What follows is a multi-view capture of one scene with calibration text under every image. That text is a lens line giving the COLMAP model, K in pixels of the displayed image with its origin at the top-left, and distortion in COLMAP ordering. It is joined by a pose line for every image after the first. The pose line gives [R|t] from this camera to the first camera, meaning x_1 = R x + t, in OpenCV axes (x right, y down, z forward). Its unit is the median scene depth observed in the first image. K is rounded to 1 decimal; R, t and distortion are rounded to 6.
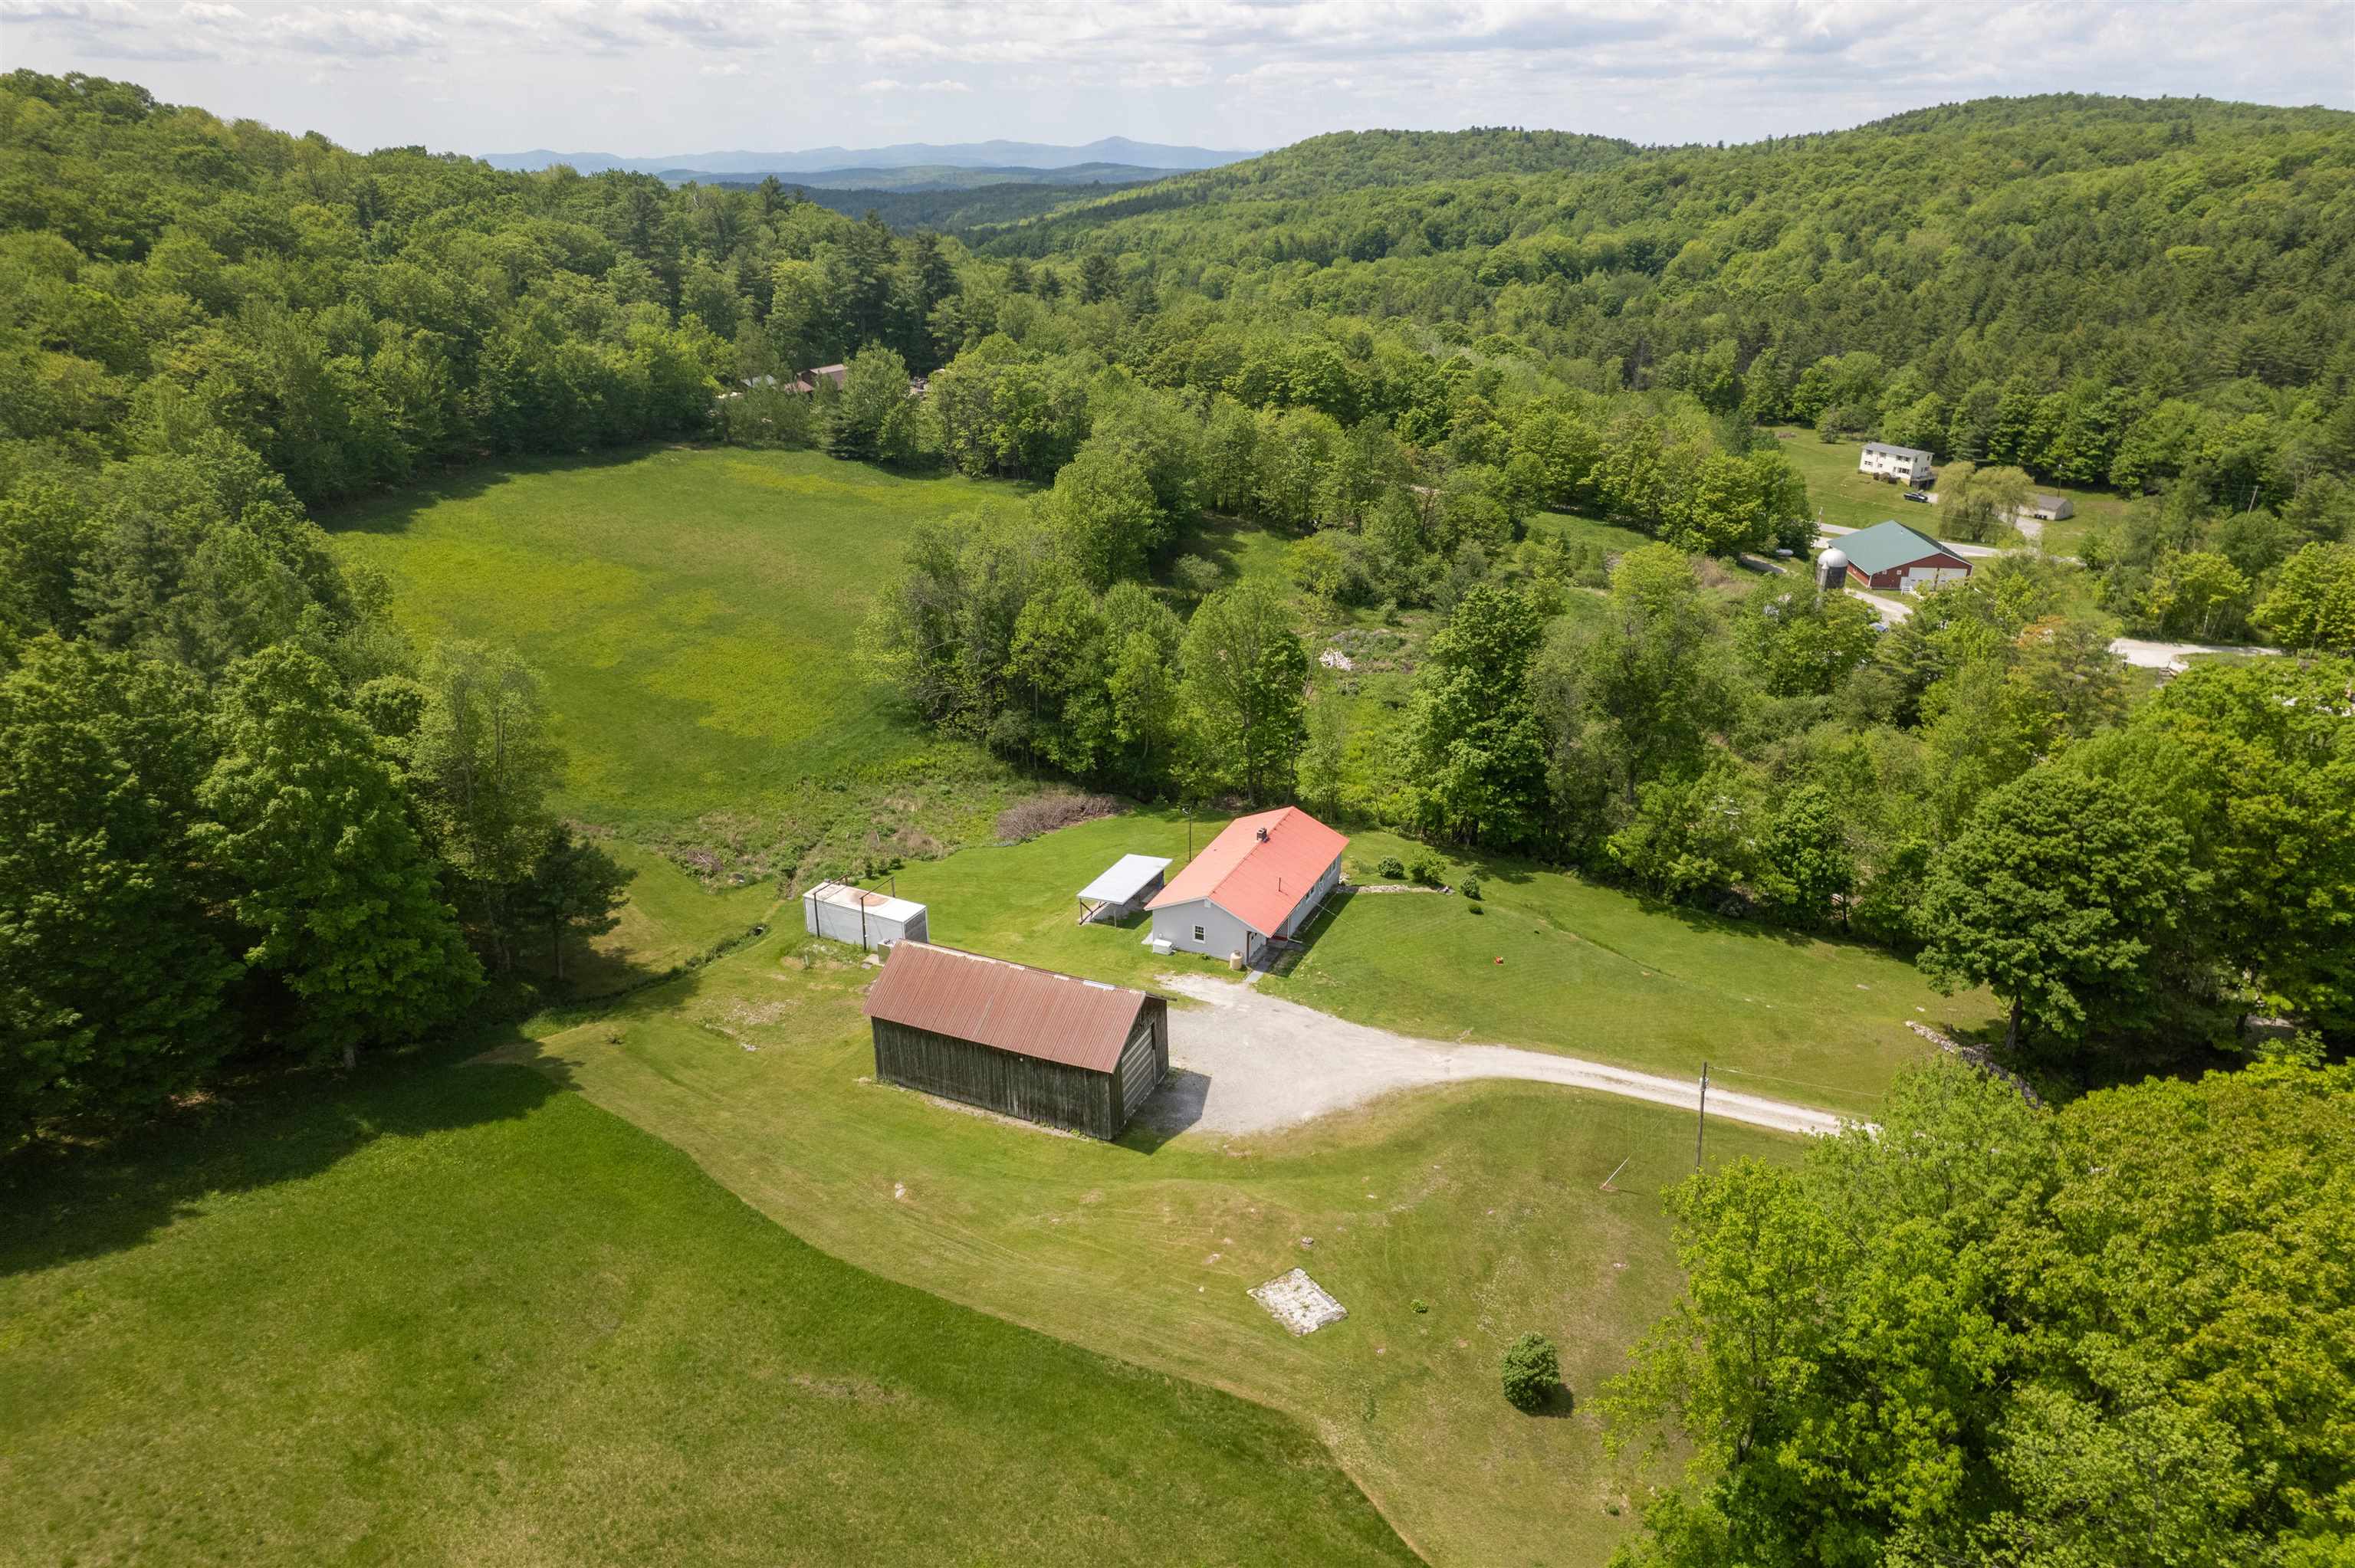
lens RADIAL K [[1463.1, 0, 1177.5], [0, 1463.1, 784.0], [0, 0, 1]] dist [-0.041201, 0.000839]
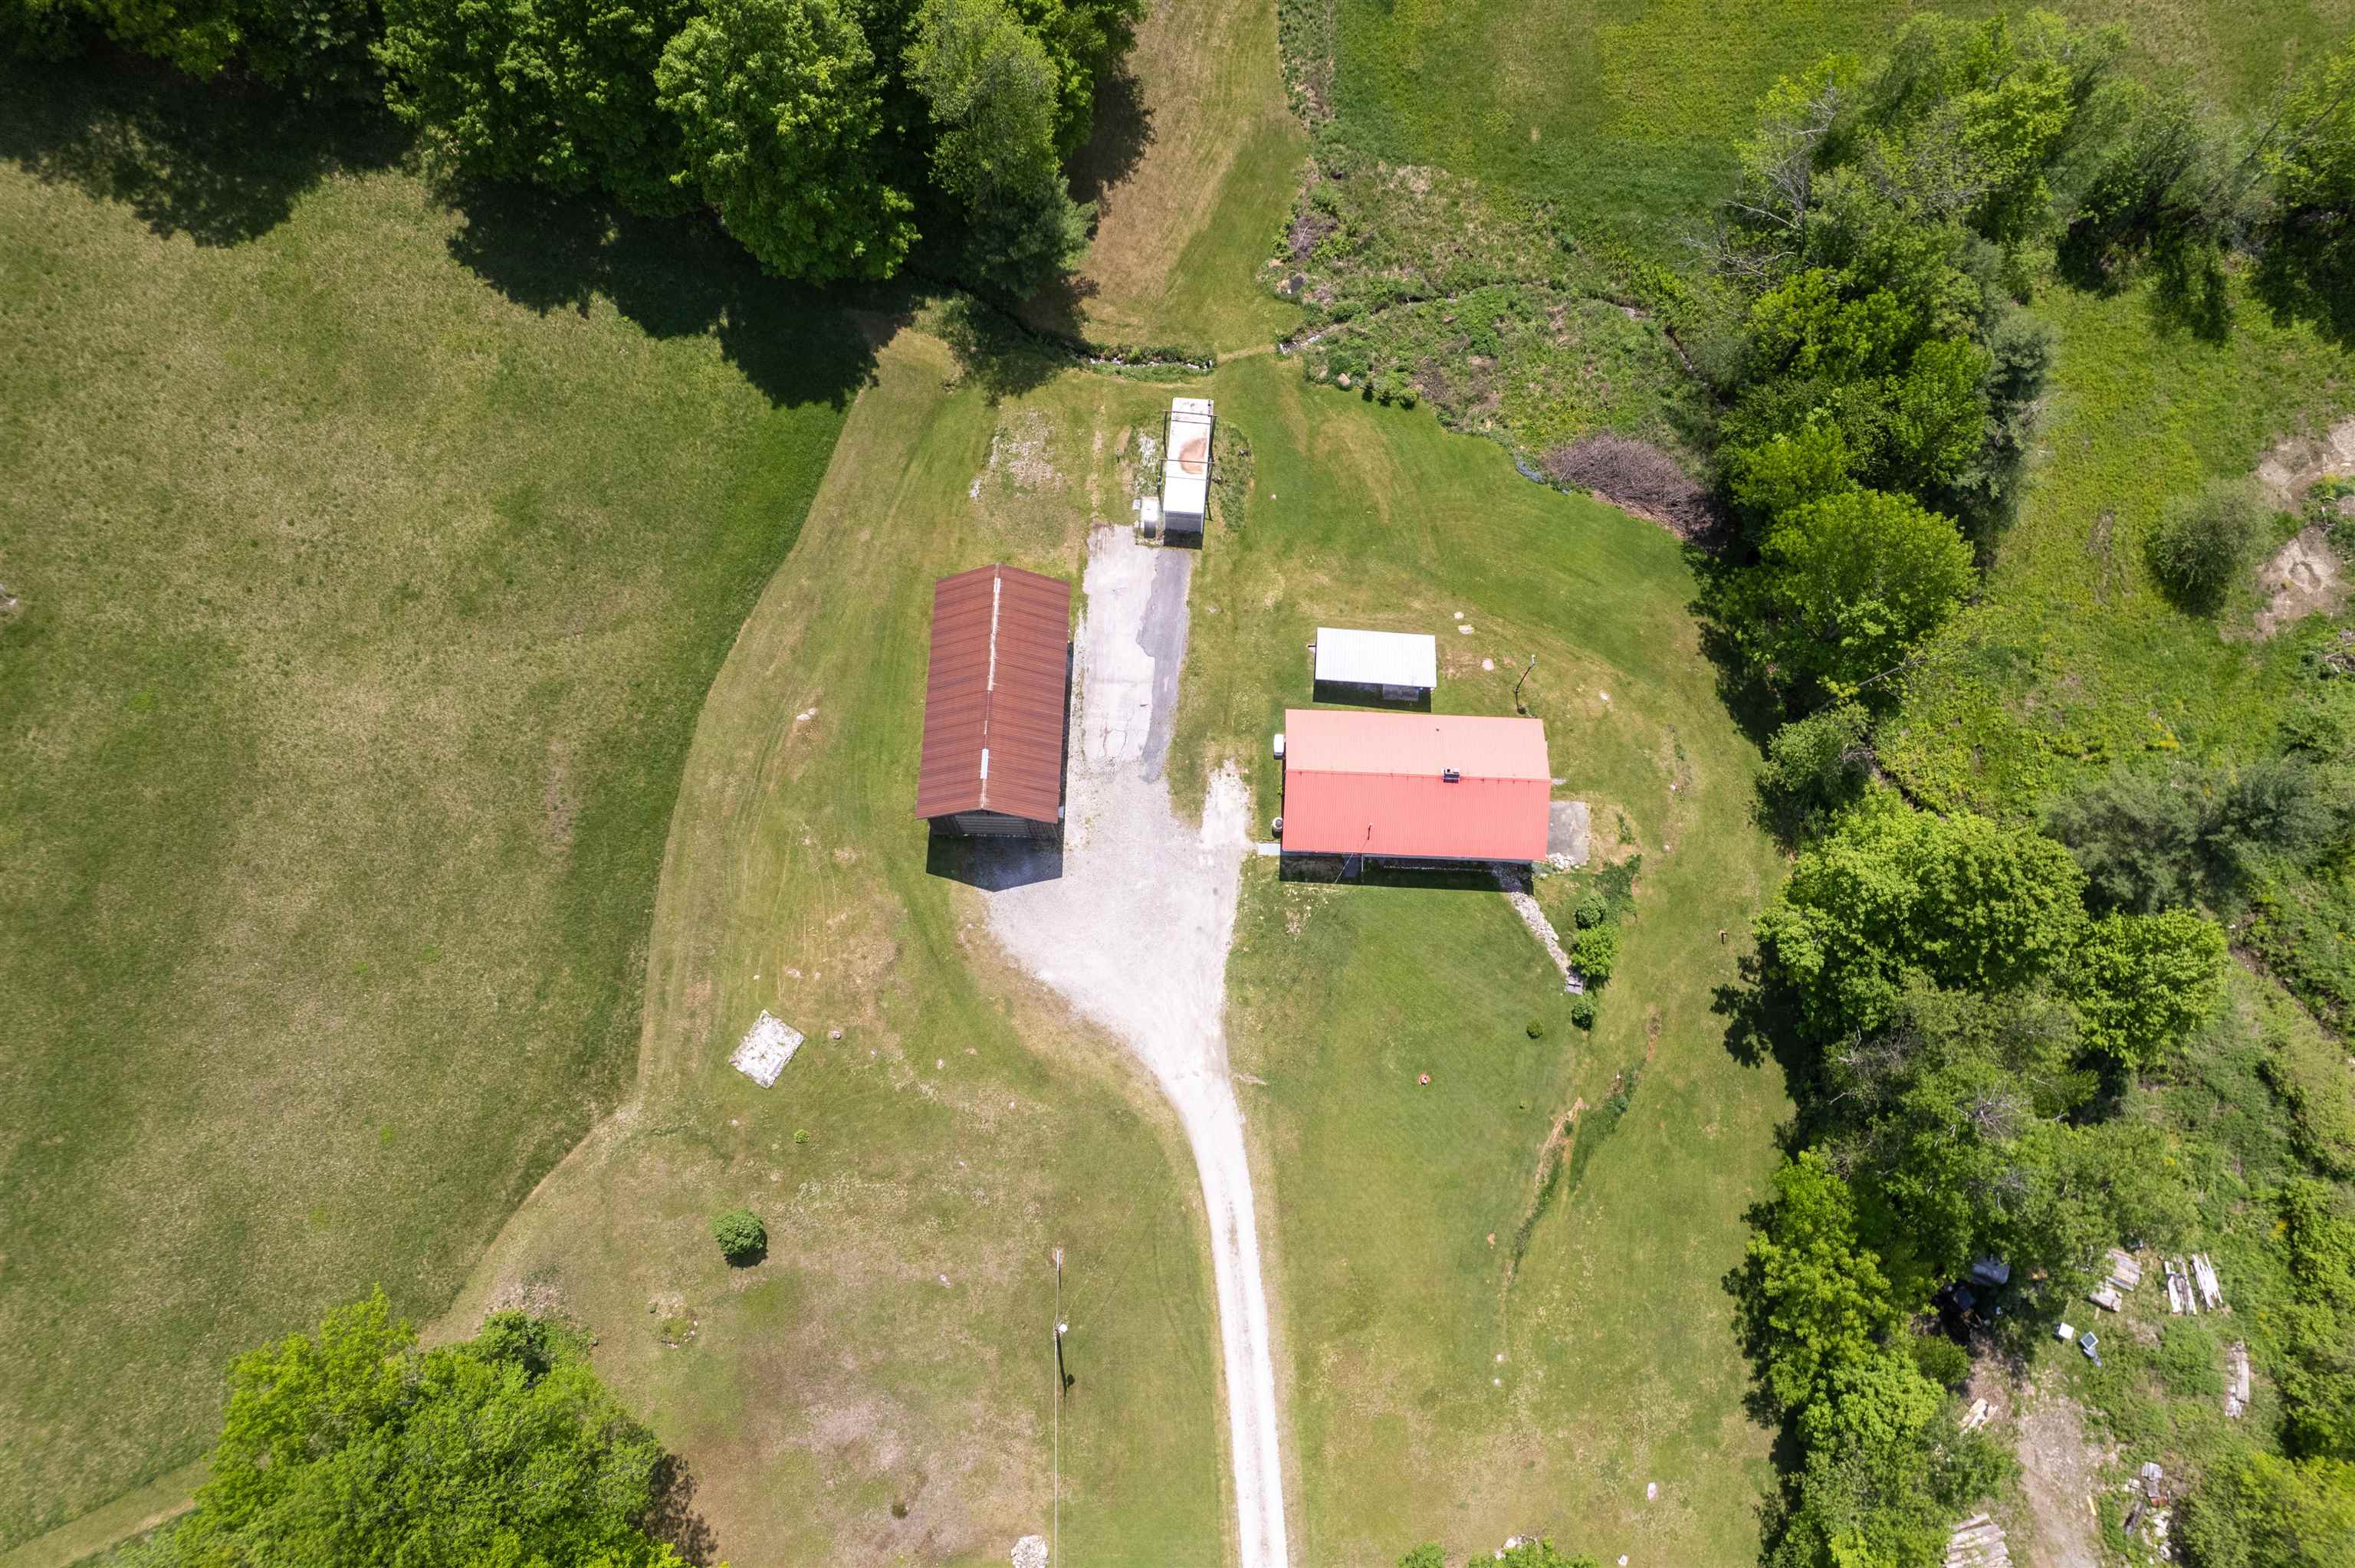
lens RADIAL K [[1463.1, 0, 1177.5], [0, 1463.1, 784.0], [0, 0, 1]] dist [-0.041201, 0.000839]
pose [[0.390753, 0.873267, -0.291060, 0.401365], [-0.381282, 0.441349, 0.812302, -0.957509], [0.837816, -0.206434, 0.505420, 0.696799]]
